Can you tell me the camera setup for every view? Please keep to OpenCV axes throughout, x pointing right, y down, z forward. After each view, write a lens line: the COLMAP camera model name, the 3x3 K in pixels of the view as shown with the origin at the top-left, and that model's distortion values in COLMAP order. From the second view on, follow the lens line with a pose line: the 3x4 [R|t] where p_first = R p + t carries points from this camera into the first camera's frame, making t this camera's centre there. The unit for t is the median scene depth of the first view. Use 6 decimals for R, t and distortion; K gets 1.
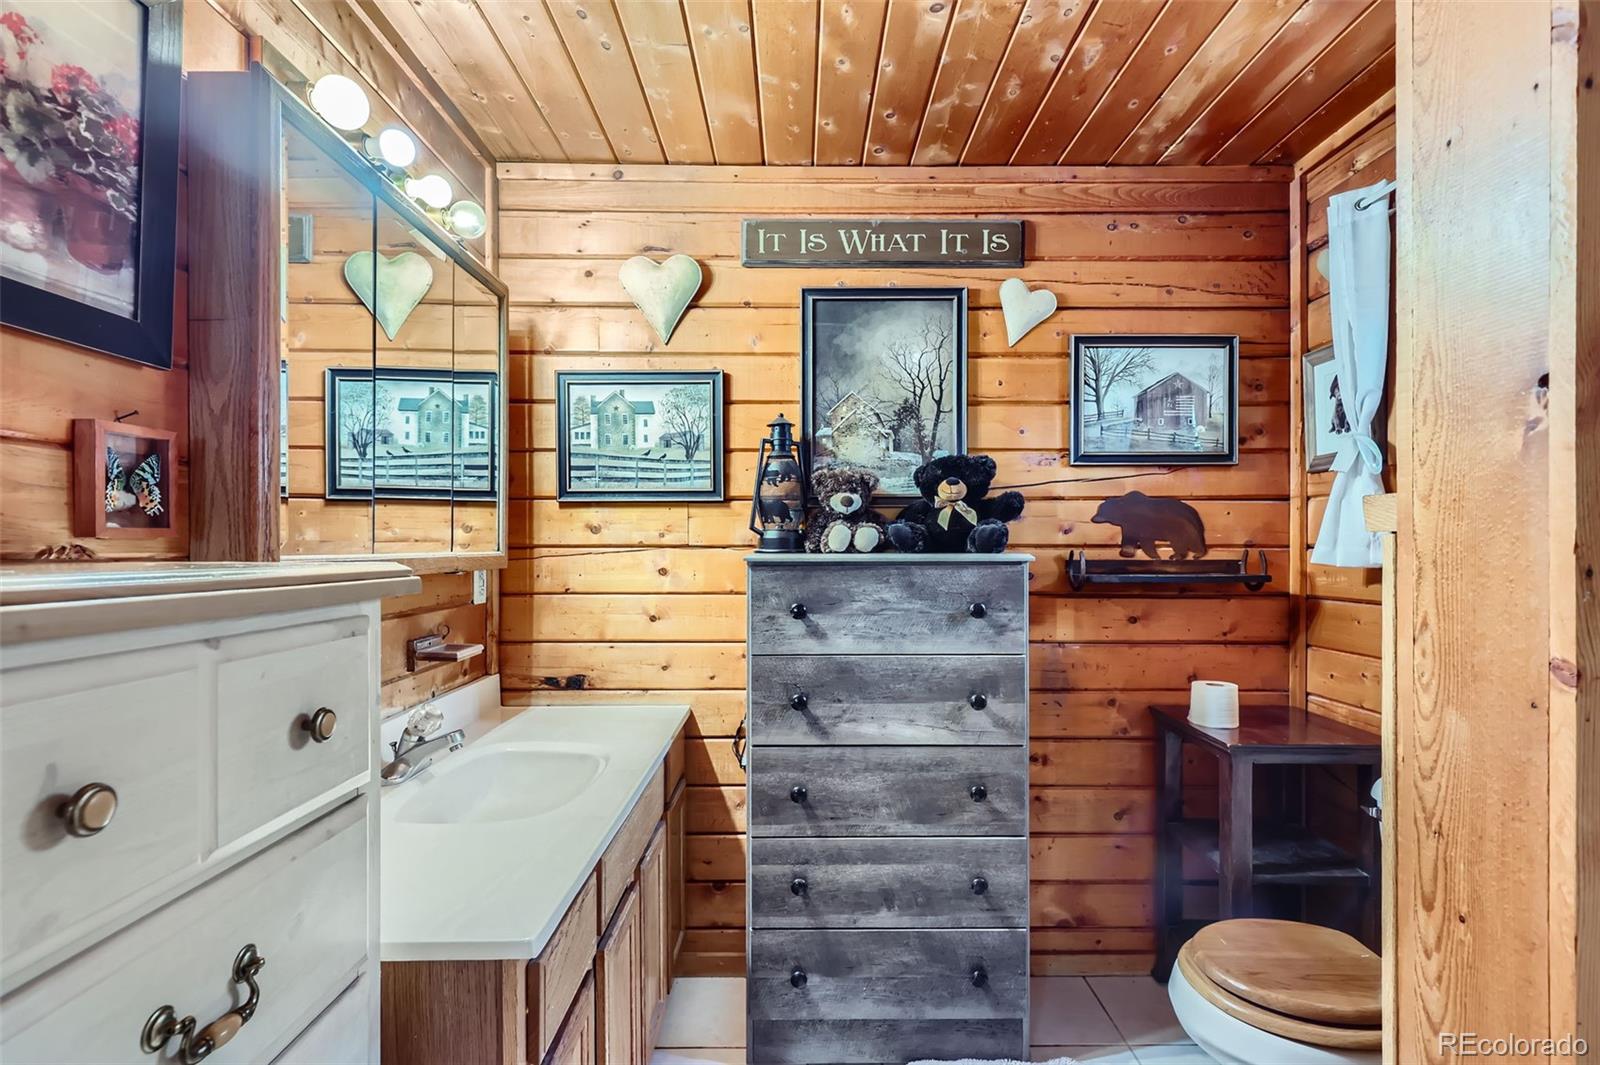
lens RADIAL K [[738.9, 0, 796.2], [0, 738.9, 539.7], [0, 0, 1]] dist [0.002038, -0.000298]
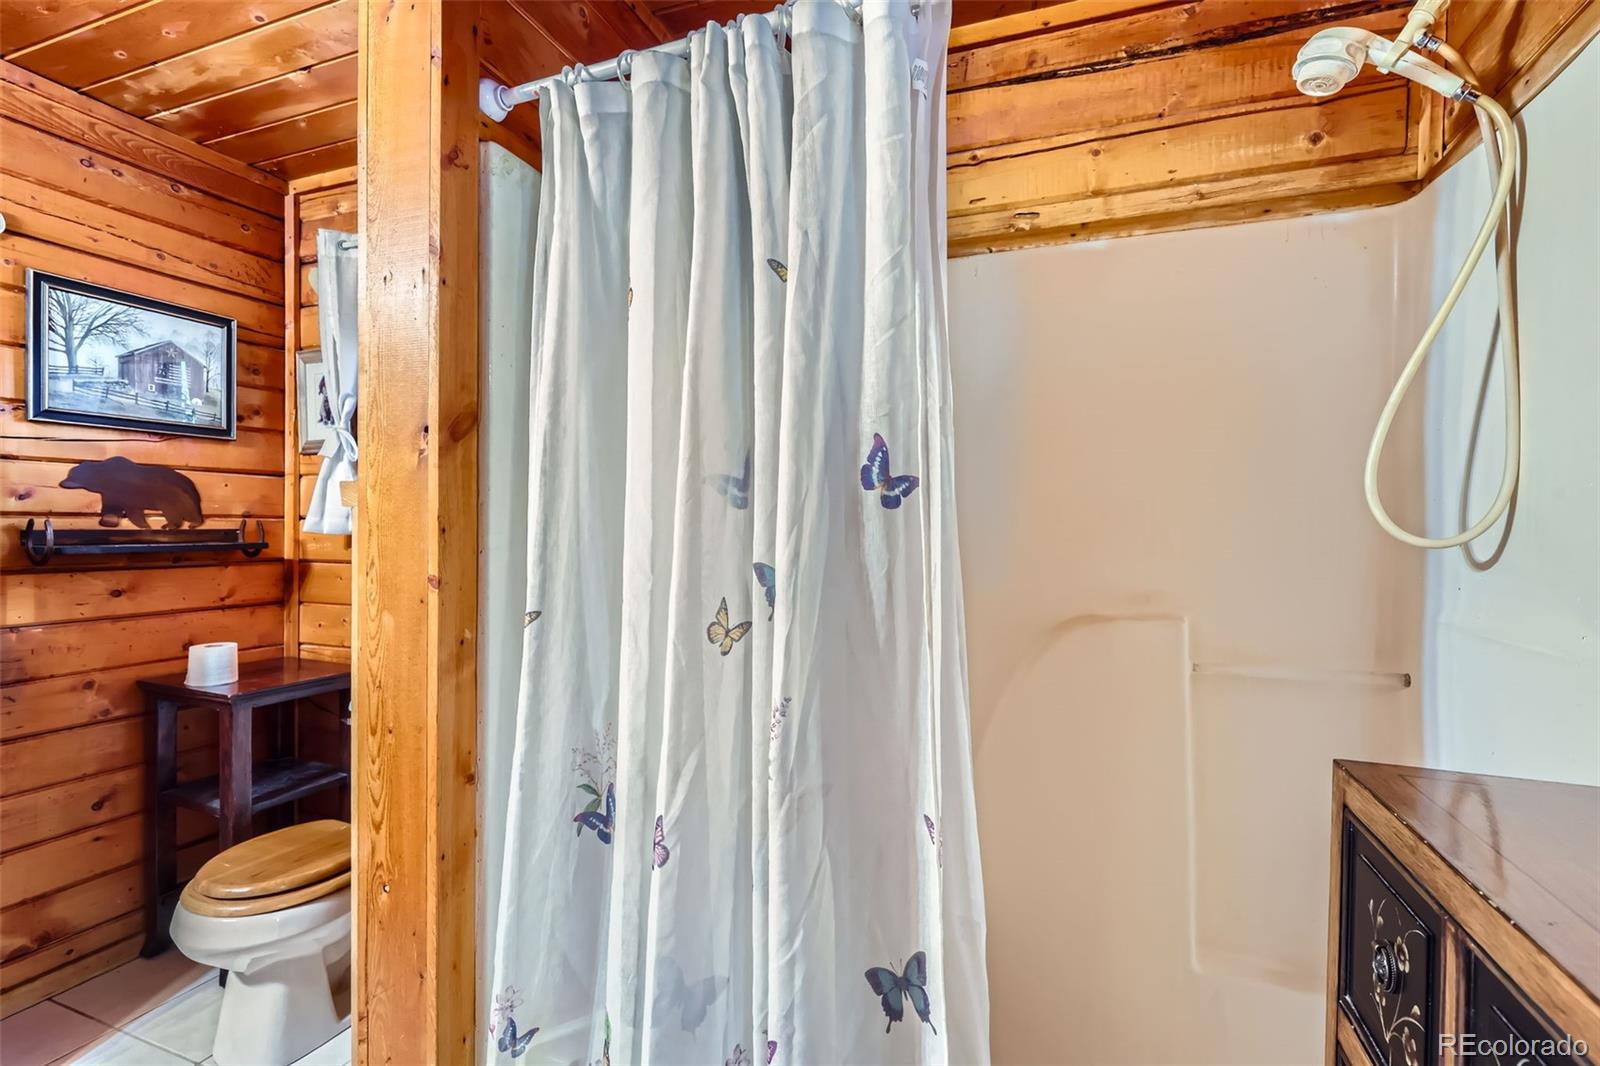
lens RADIAL K [[738.9, 0, 796.2], [0, 738.9, 540.2], [0, 0, 1]] dist [0.002038, -0.000298]
pose [[0.364677, -0.017088, 0.930977, -0.109295], [-0.018385, 0.999505, 0.025547, 0.000818], [-0.930953, -0.026432, 0.364182, -0.153694]]
